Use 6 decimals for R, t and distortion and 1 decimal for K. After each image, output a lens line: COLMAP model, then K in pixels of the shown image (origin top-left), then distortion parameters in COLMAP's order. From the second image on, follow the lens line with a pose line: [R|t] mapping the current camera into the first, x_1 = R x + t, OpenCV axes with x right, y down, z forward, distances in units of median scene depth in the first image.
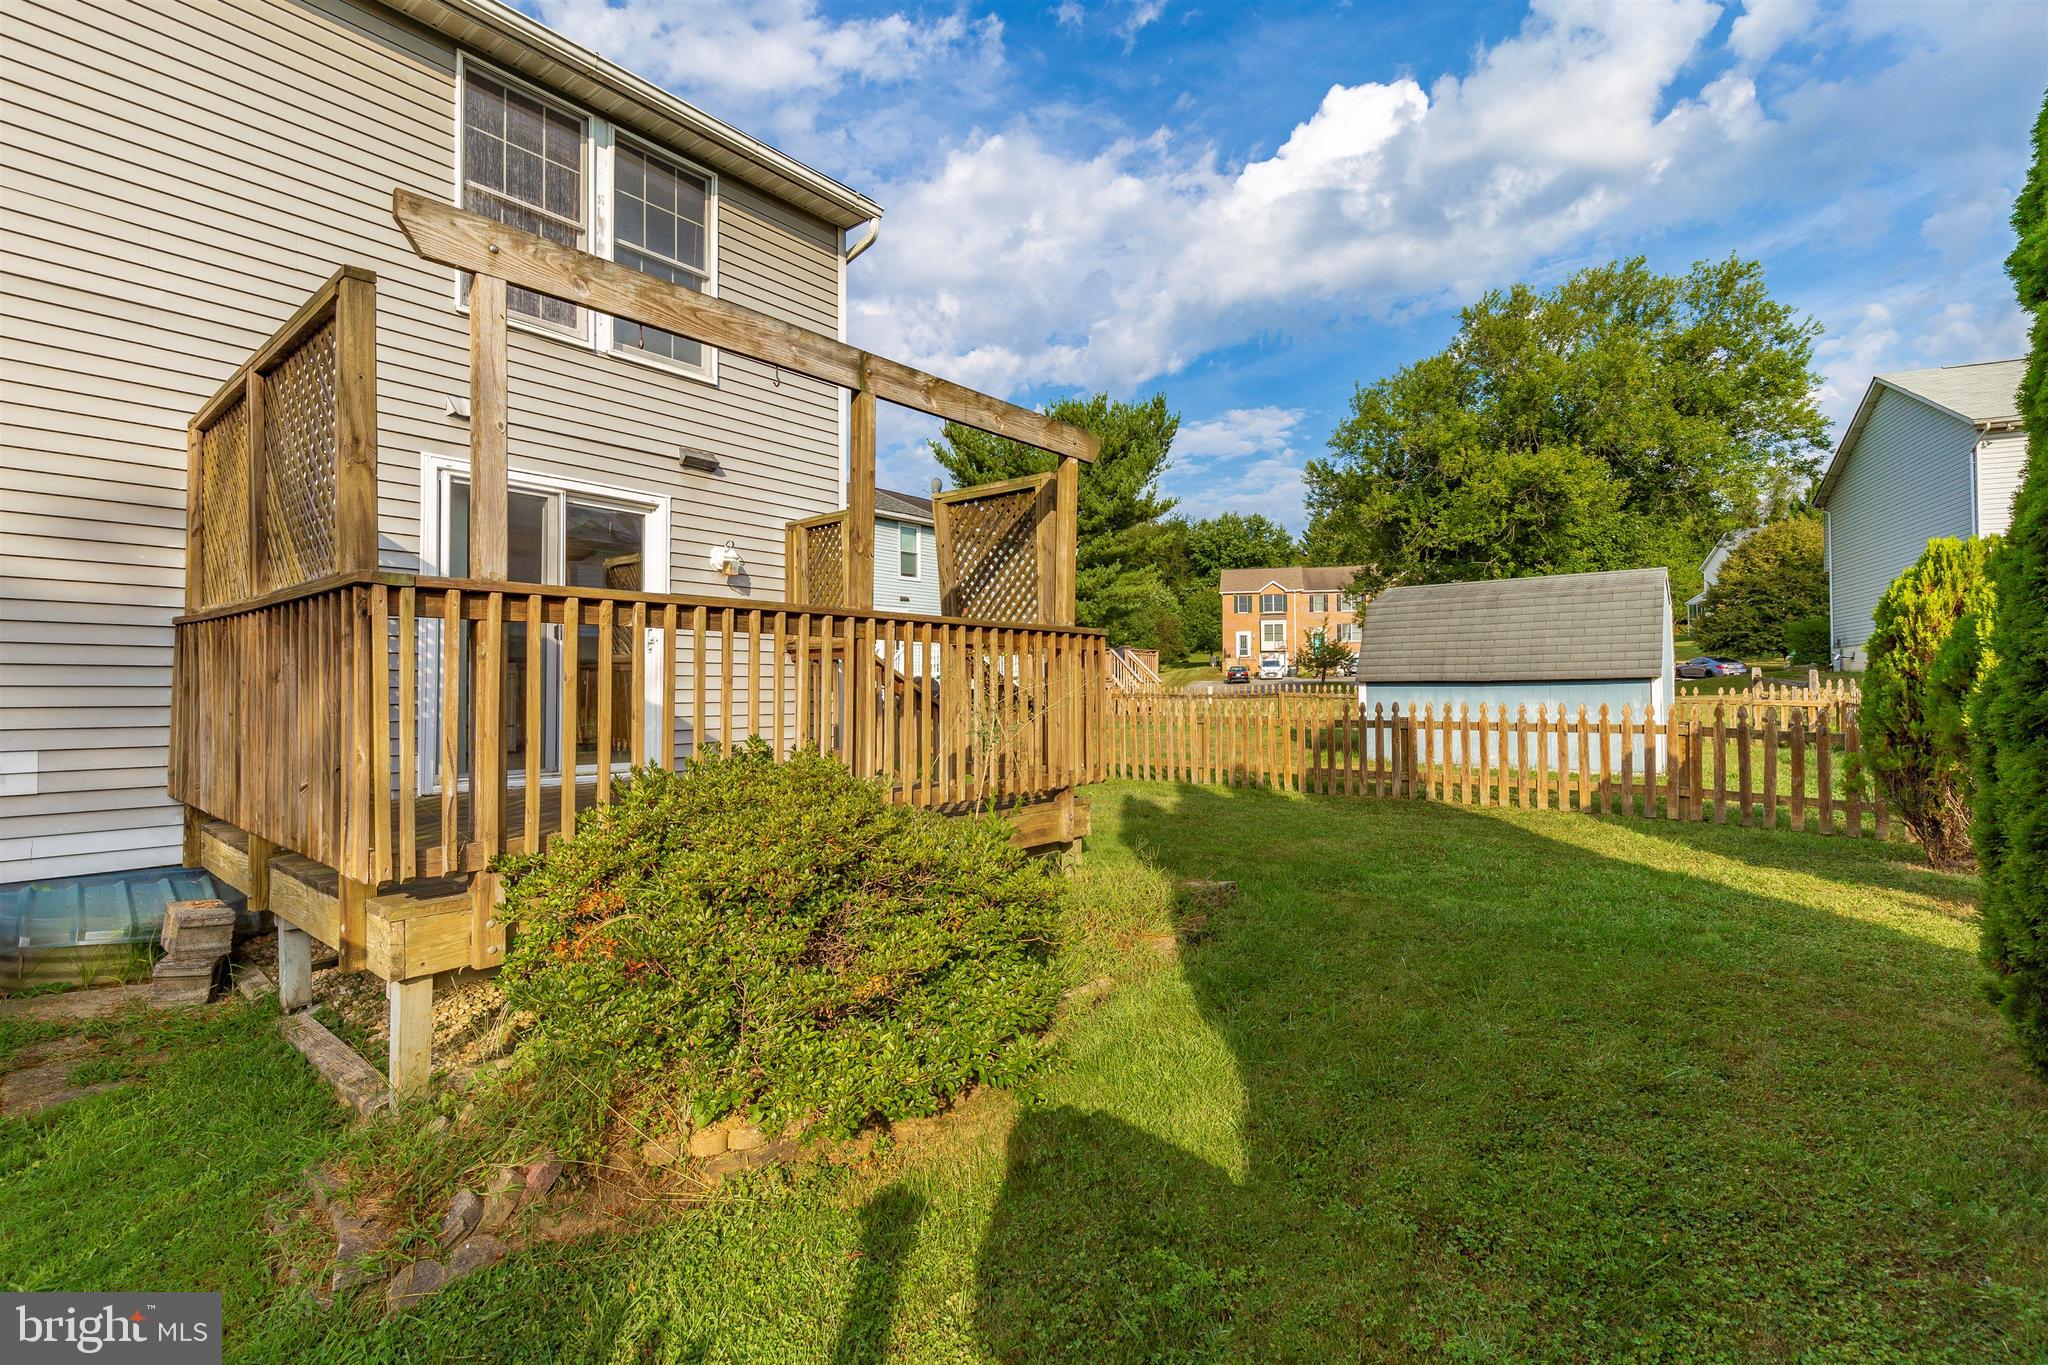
lens RADIAL K [[927.1, 0, 1022.8], [0, 927.1, 668.6], [0, 0, 1]] dist [0.013970, -0.000553]
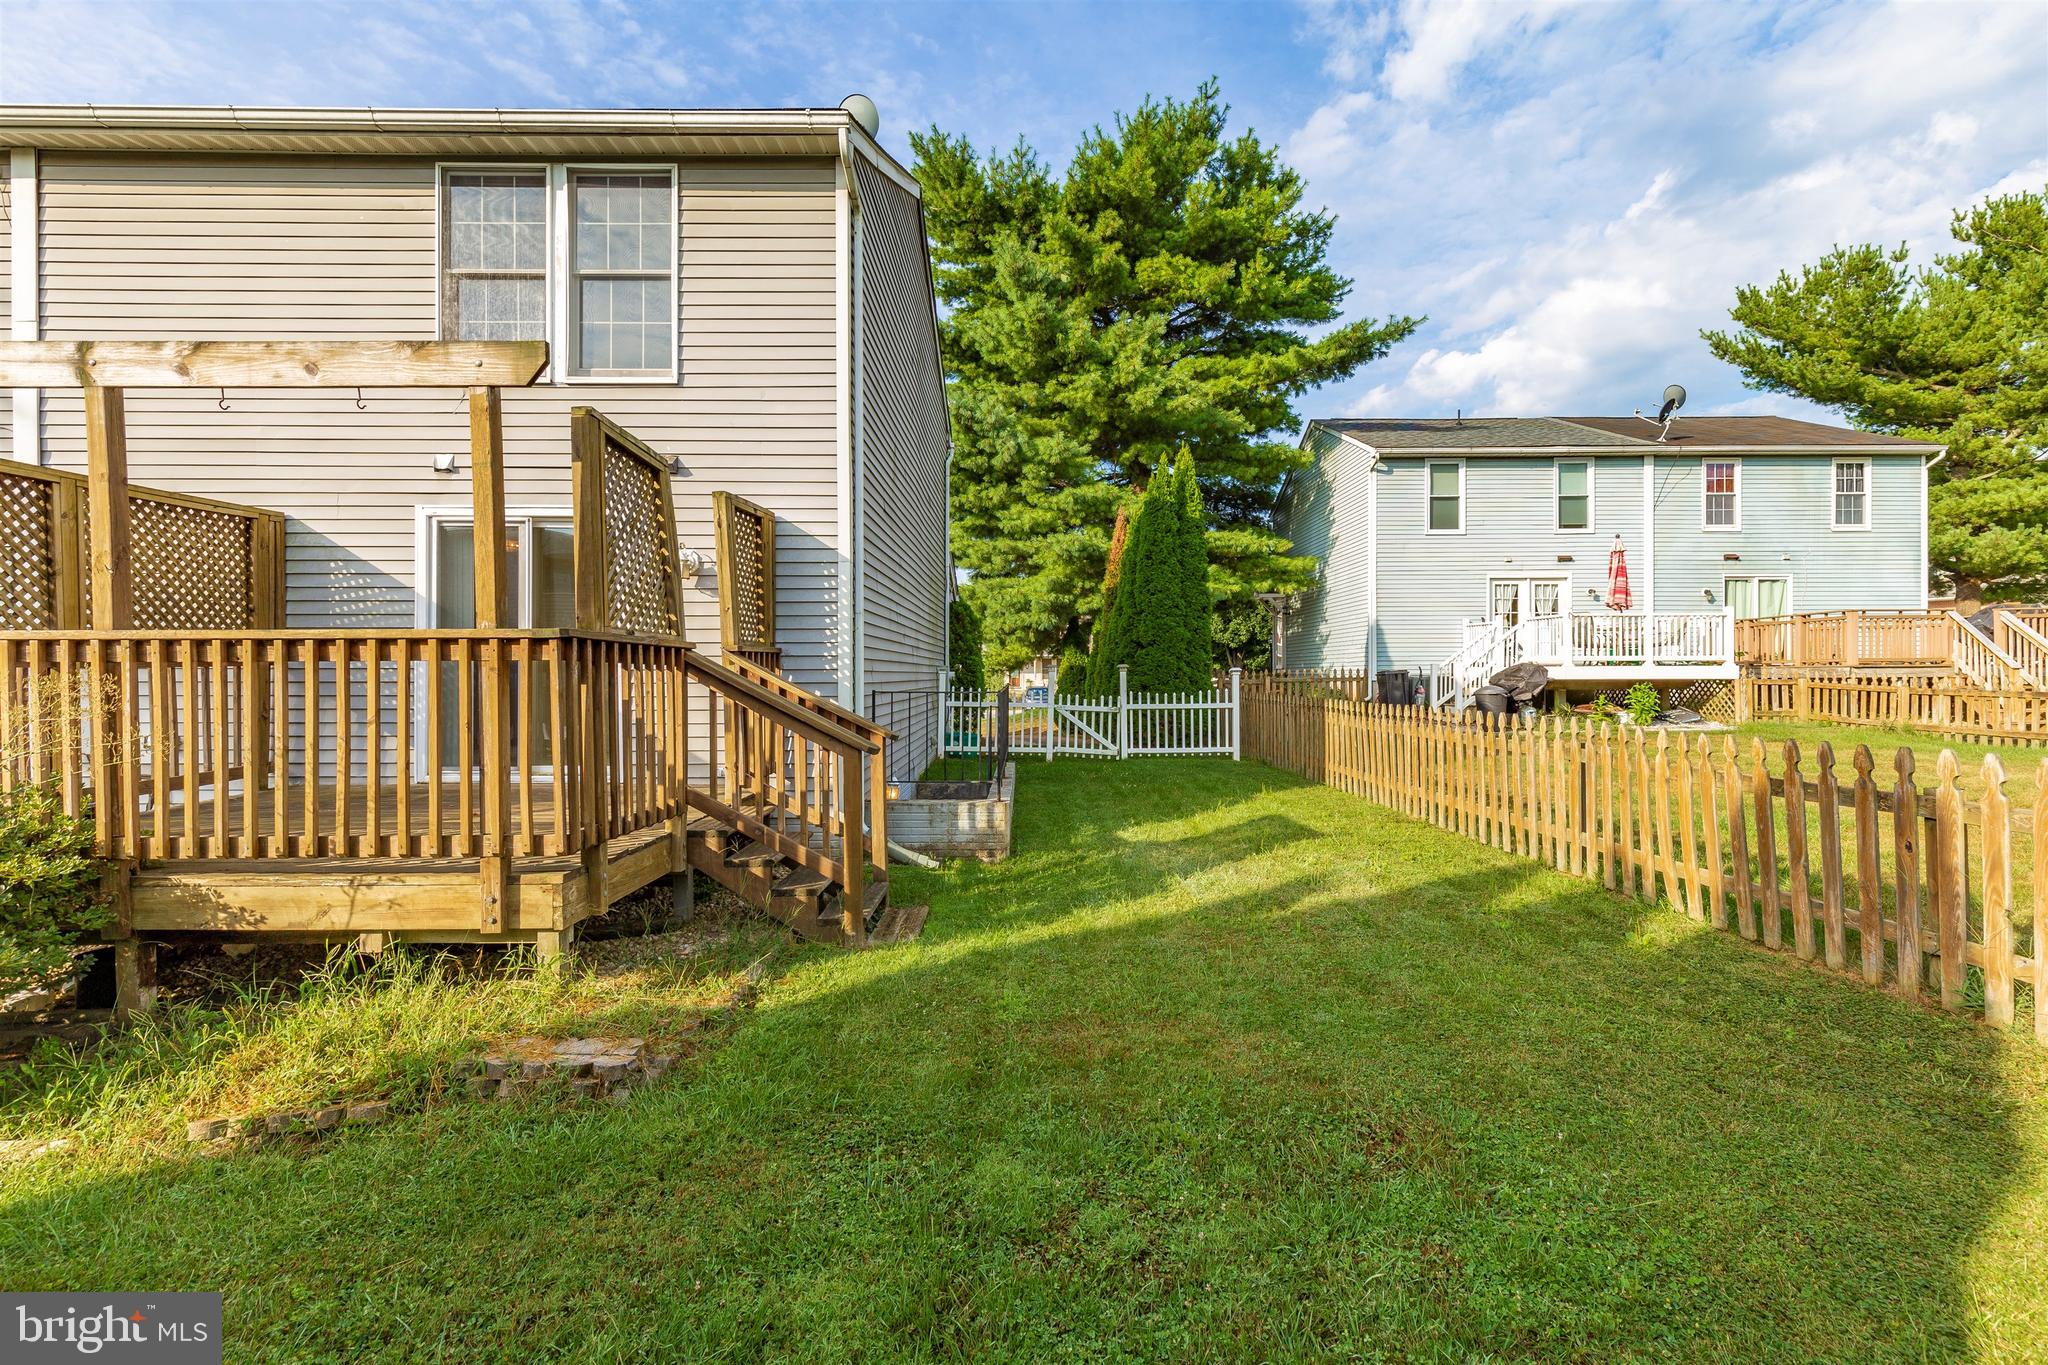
lens RADIAL K [[927.1, 0, 1022.8], [0, 927.1, 668.6], [0, 0, 1]] dist [0.013970, -0.000553]
pose [[0.636115, -0.005627, -0.771574, 0.371870], [0.020290, 0.999750, 0.009437, -0.004877], [0.771327, -0.021658, 0.636070, 0.375708]]
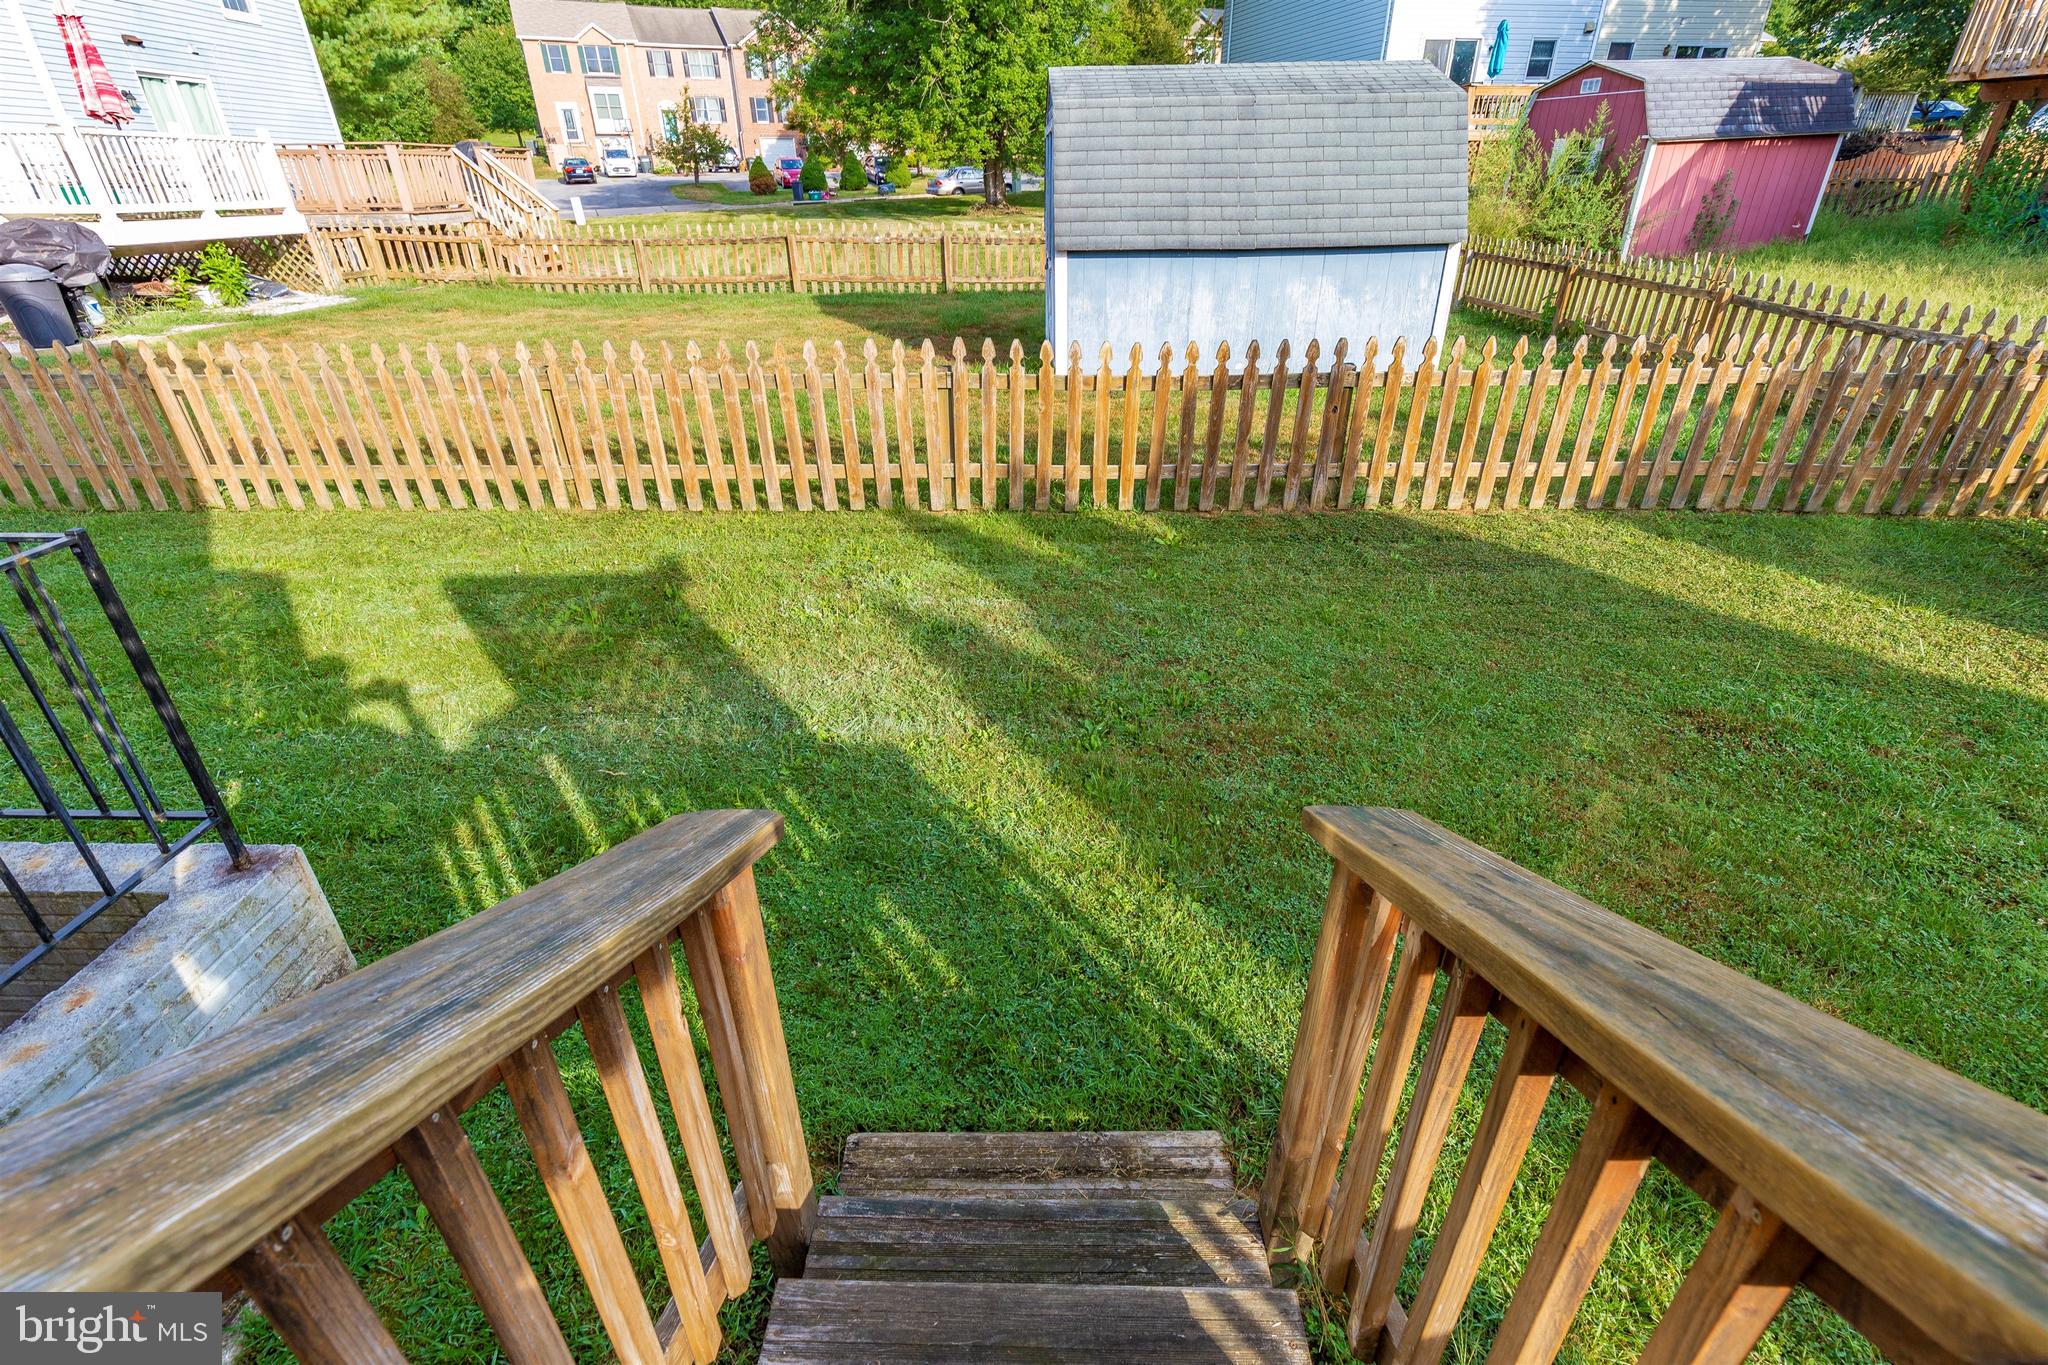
lens RADIAL K [[920.0, 0, 1031.0], [0, 920.0, 671.4], [0, 0, 1]] dist [0.016938, -0.003464]
pose [[0.785158, -0.296051, 0.543949, -0.074389], [-0.007614, 0.873654, 0.486487, -0.043482], [-0.619249, -0.386111, 0.683703, 0.532832]]
